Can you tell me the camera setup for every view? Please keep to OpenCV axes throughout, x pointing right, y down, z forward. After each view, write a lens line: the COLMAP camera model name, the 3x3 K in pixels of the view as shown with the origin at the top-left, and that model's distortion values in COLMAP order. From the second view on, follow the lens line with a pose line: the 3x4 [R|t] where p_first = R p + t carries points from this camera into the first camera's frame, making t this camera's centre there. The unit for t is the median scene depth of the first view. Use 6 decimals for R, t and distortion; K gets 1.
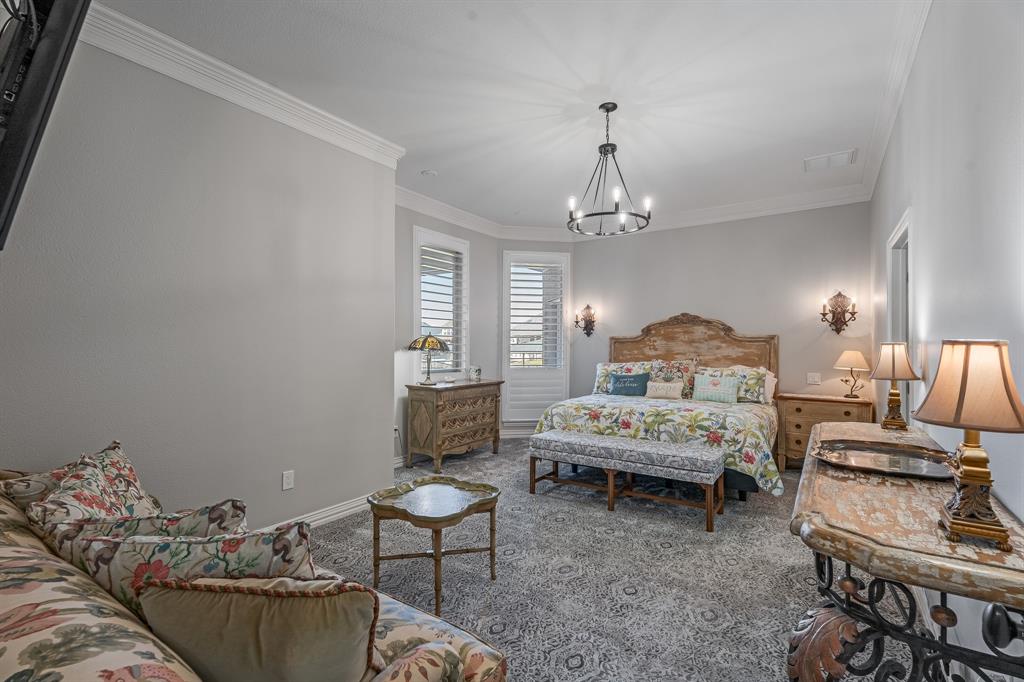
lens RADIAL K [[466.3, 0, 512.6], [0, 466.3, 342.1], [0, 0, 1]] dist [-0.001948, 0.001608]
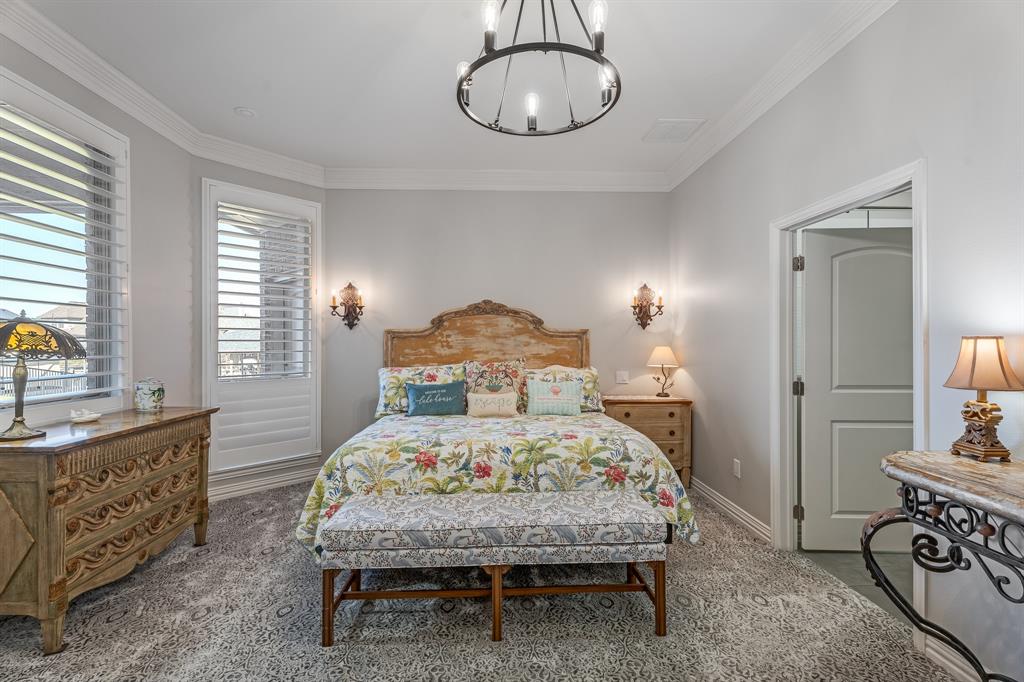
lens RADIAL K [[466.3, 0, 512.6], [0, 466.3, 344.2], [0, 0, 1]] dist [-0.001948, 0.001608]
pose [[0.800975, -0.005994, 0.598668, -0.076174], [-0.000902, 0.999937, 0.011217, 0.003092], [-0.598697, -0.009524, 0.800919, 0.403591]]
